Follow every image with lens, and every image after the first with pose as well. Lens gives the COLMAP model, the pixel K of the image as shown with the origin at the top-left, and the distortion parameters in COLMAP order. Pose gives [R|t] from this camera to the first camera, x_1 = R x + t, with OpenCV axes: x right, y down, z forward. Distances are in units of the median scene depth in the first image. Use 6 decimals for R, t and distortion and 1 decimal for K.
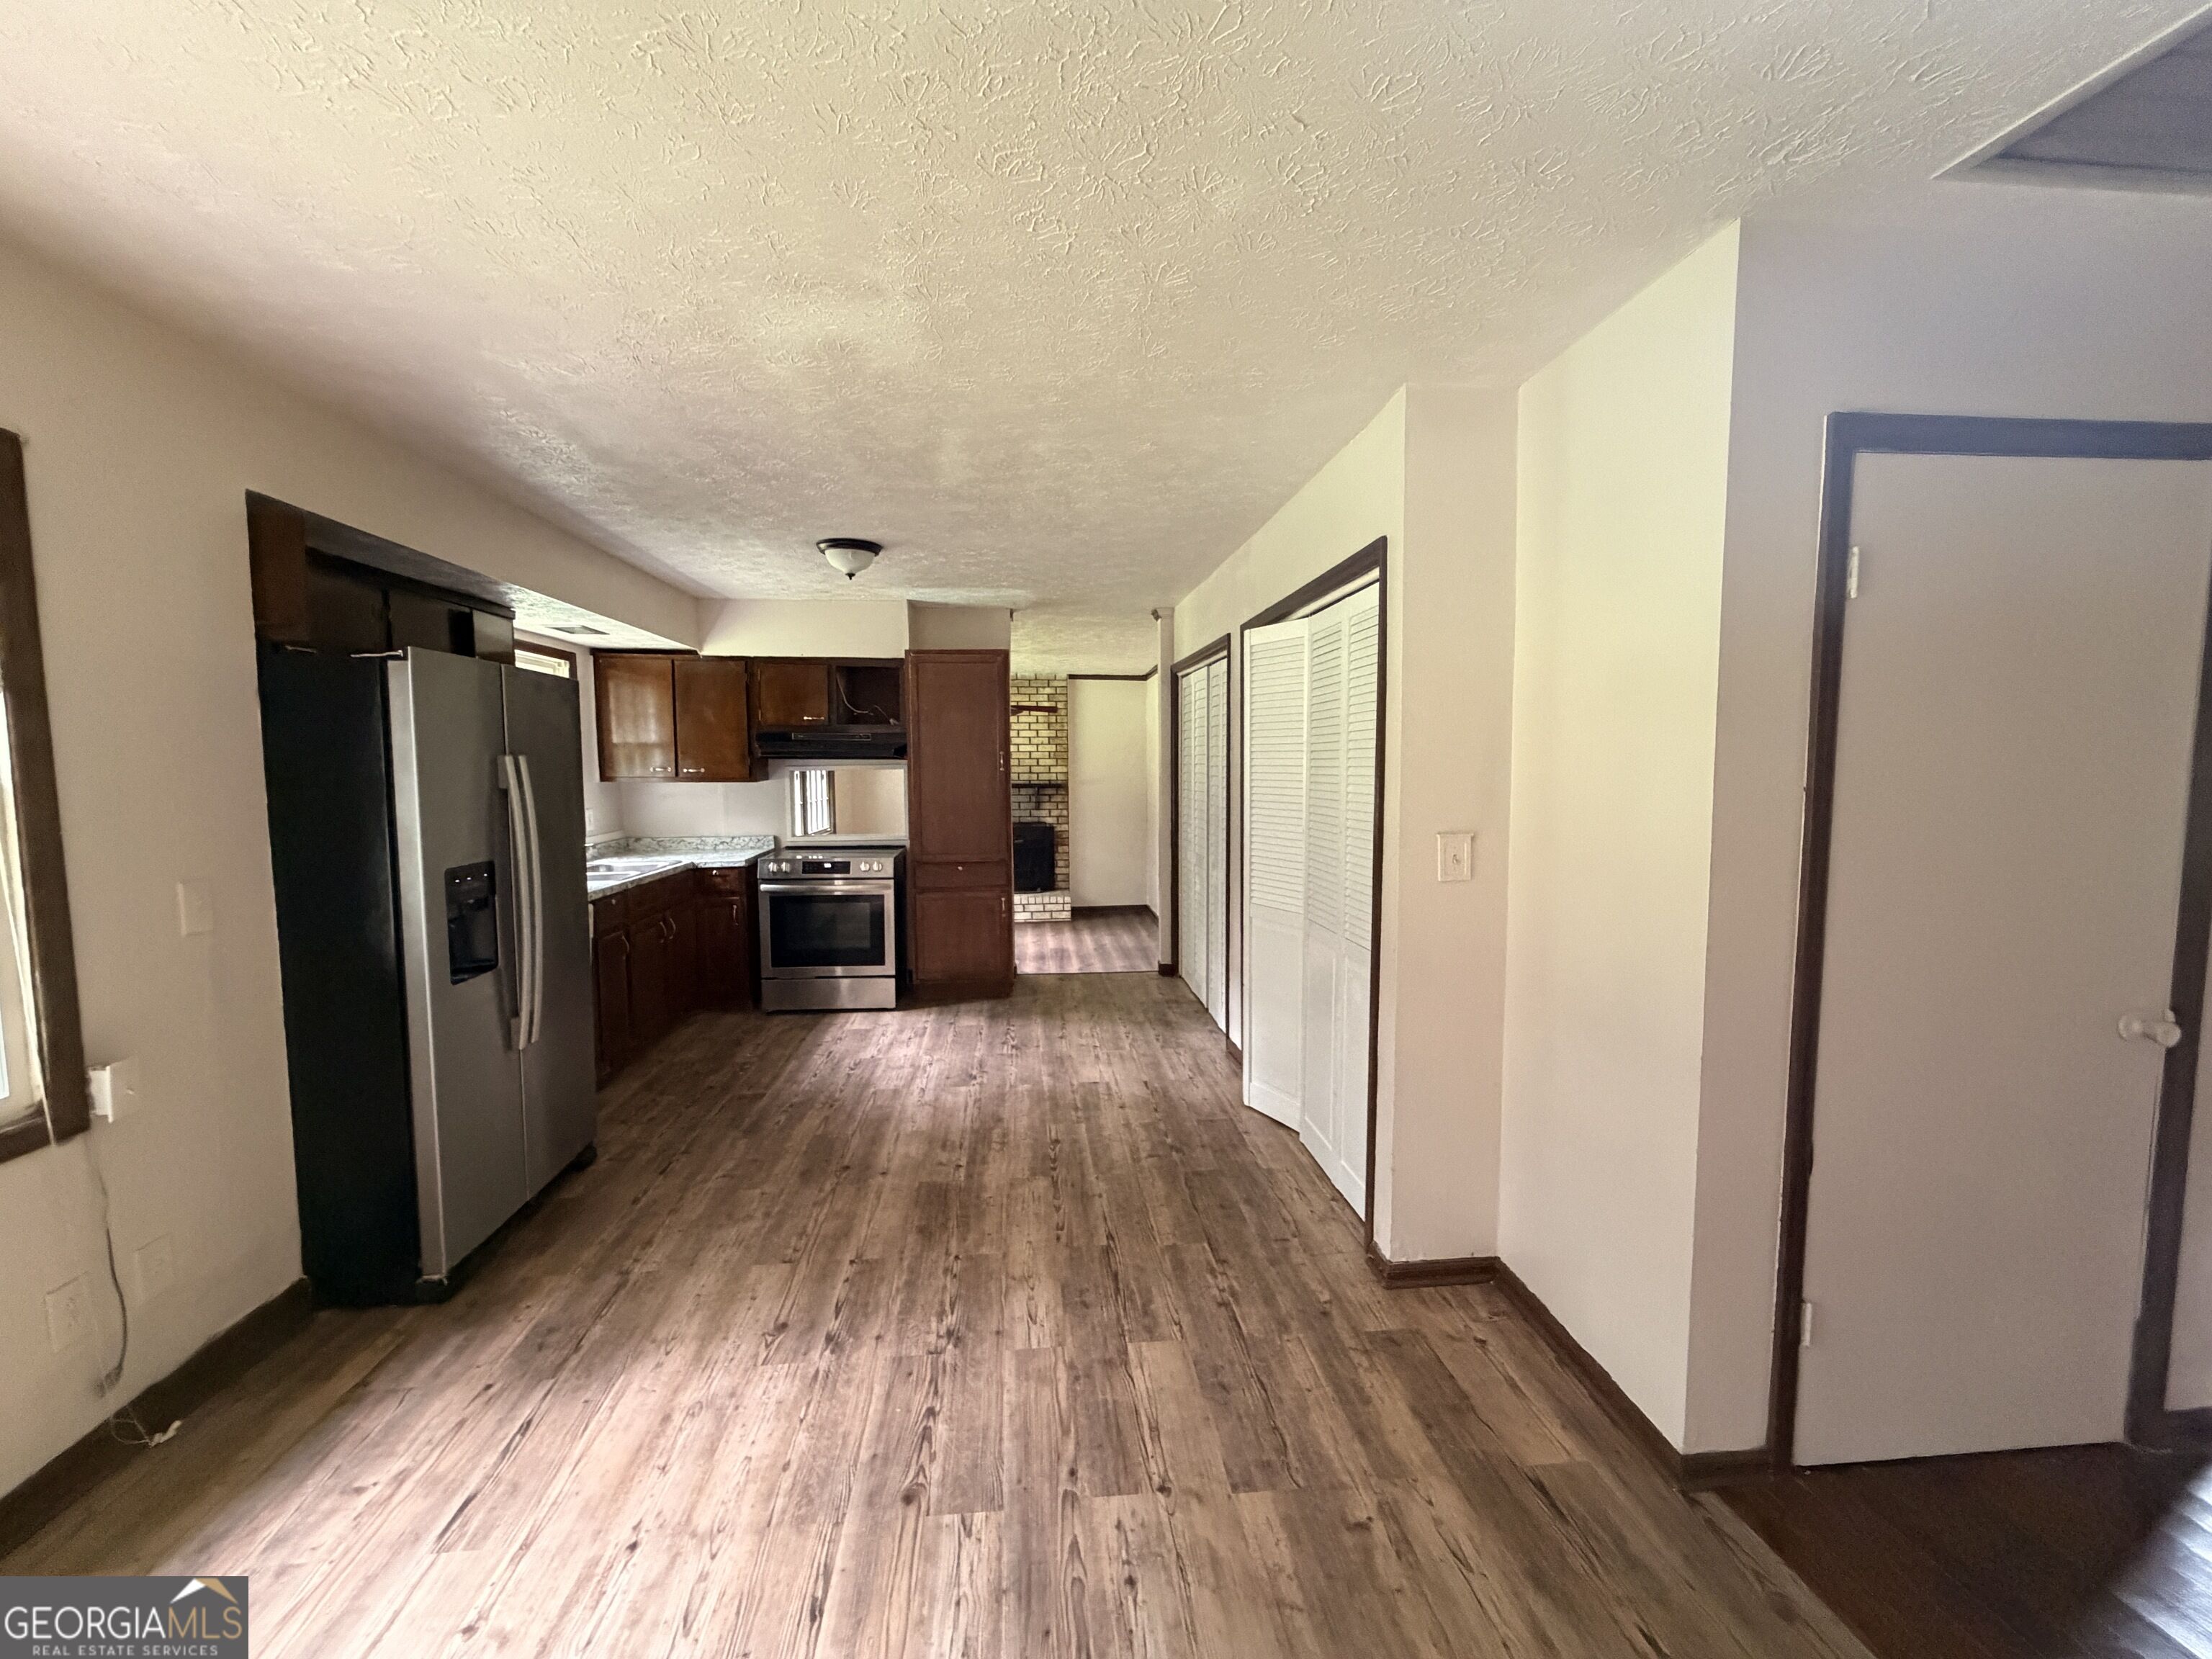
lens RADIAL K [[888.4, 0, 1106.4], [0, 888.4, 828.8], [0, 0, 1]] dist [-0.002160, -0.000097]
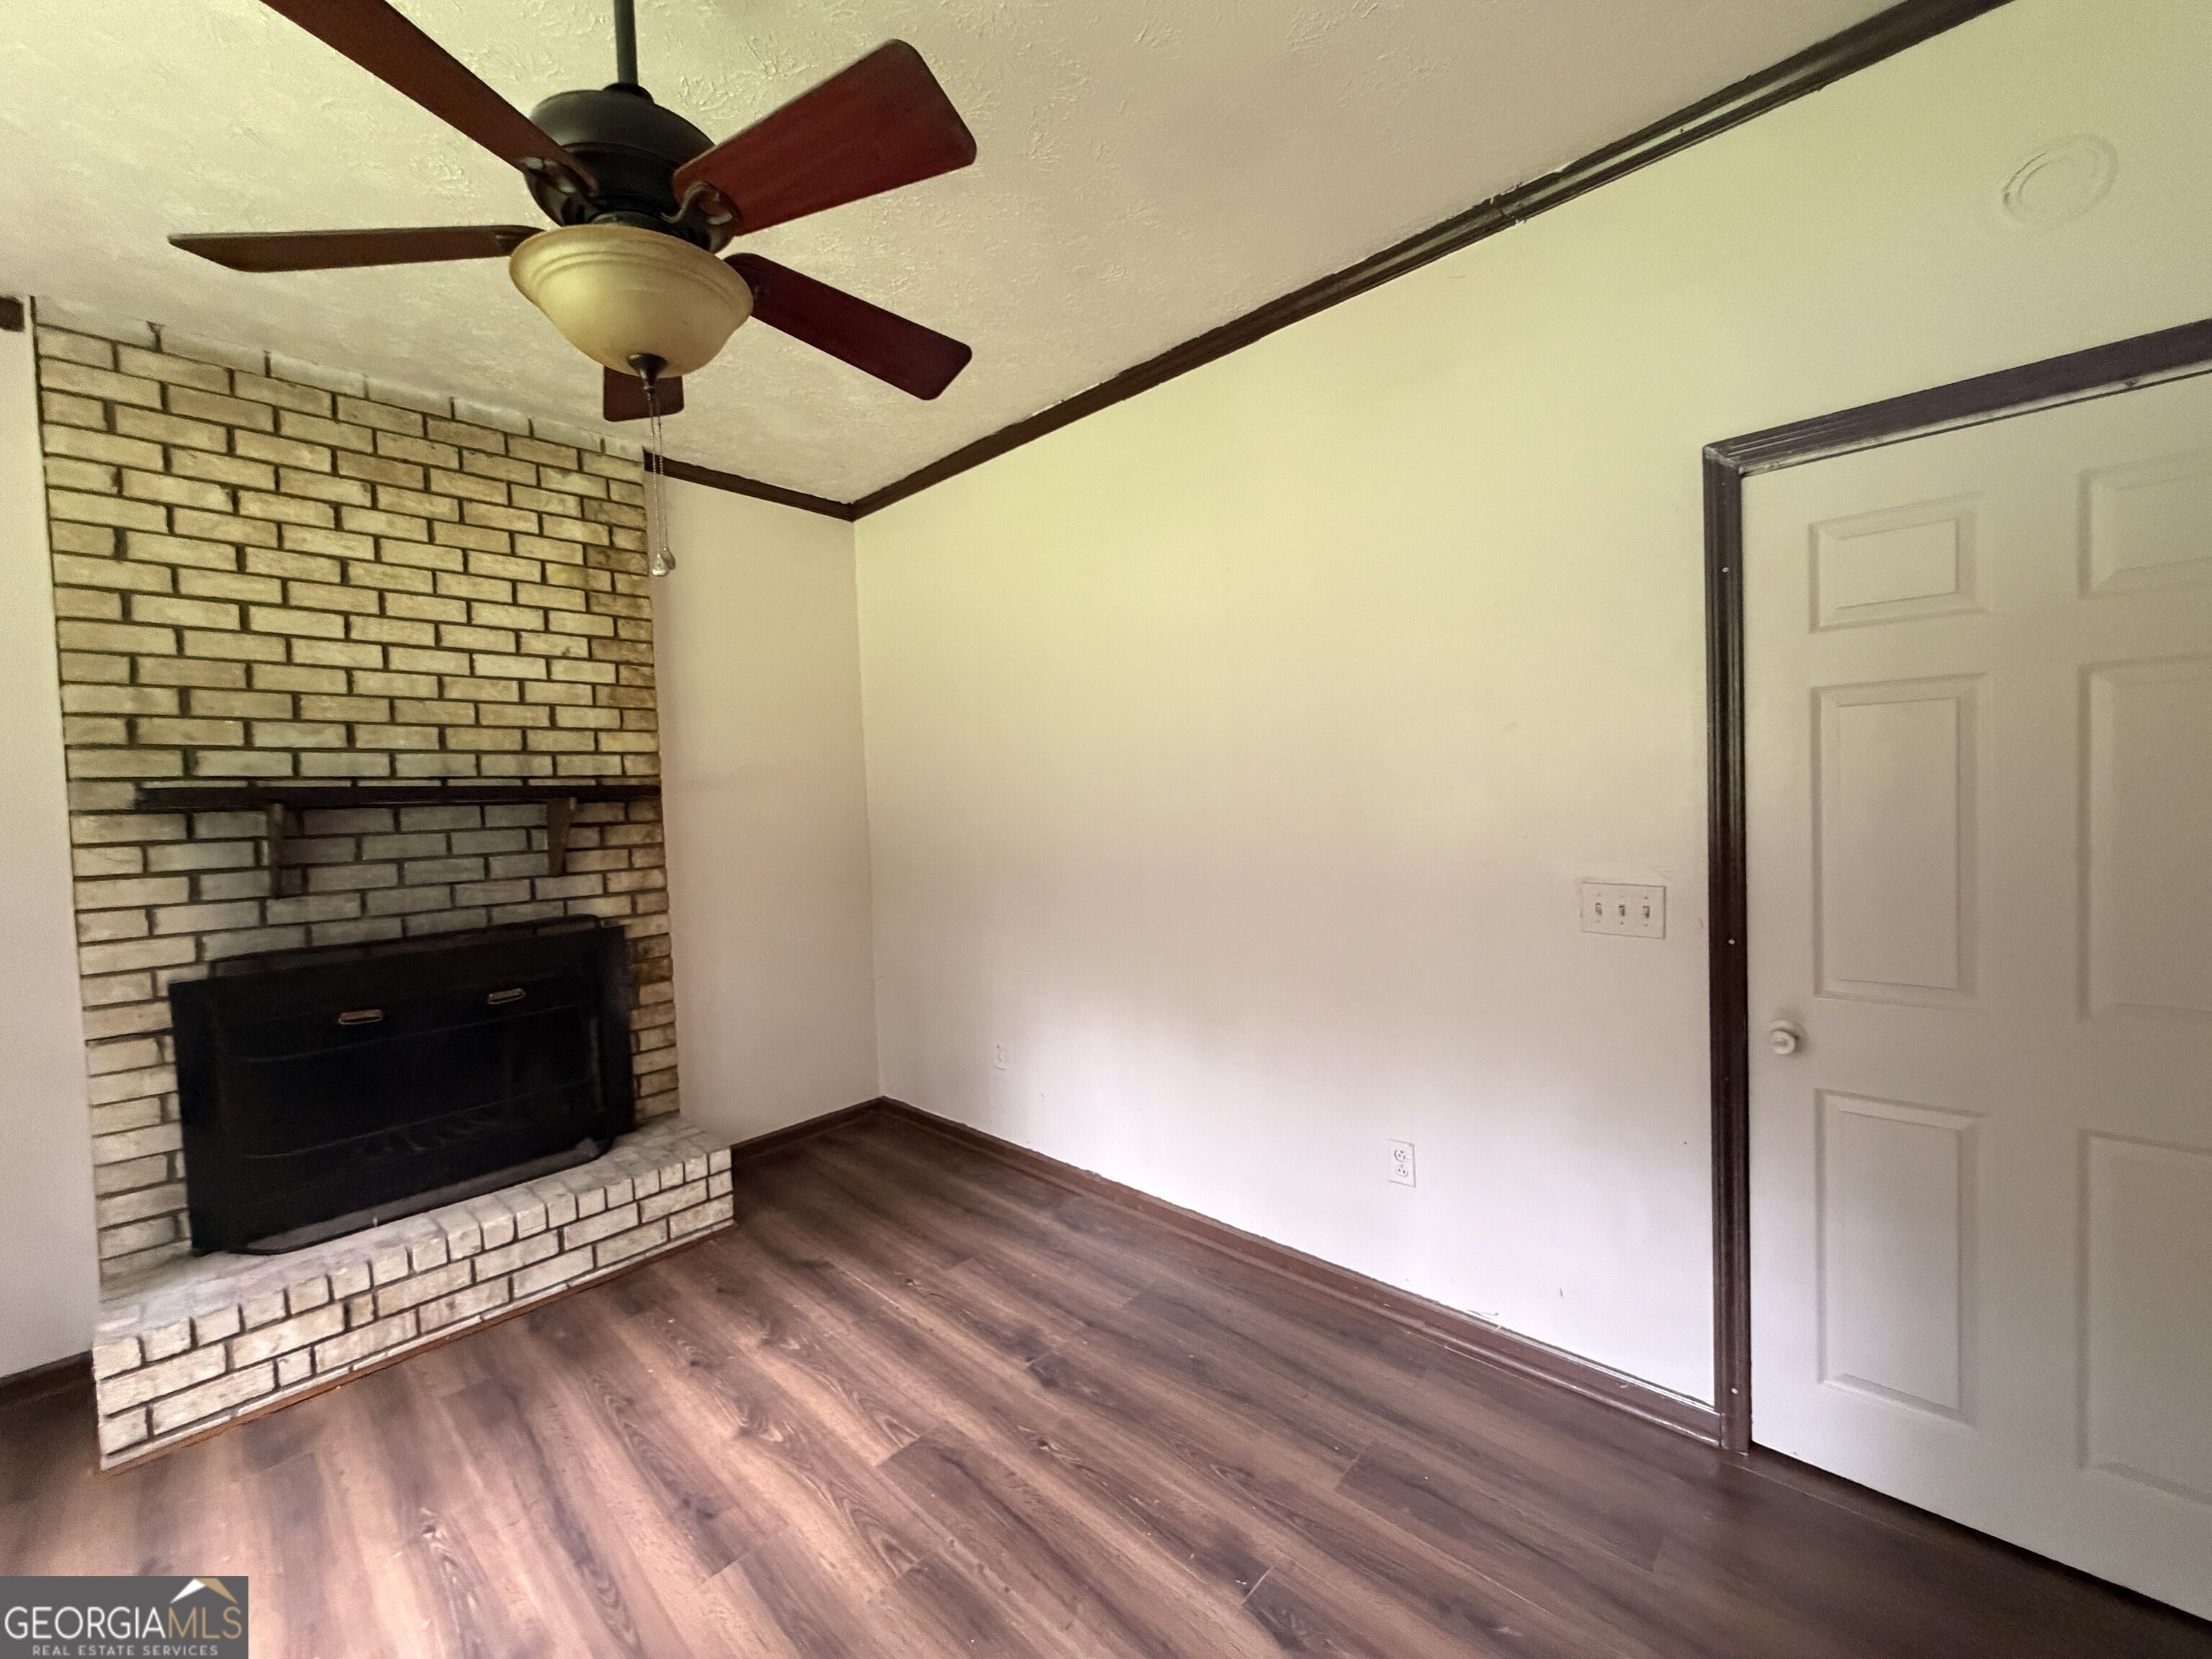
lens RADIAL K [[888.4, 0, 1103.7], [0, 888.4, 827.3], [0, 0, 1]] dist [-0.002160, -0.000097]
pose [[0.749049, -0.045469, 0.660952, -0.136798], [0.084255, 0.996079, -0.026962, -0.014213], [-0.657135, 0.075884, 0.749944, 0.654995]]
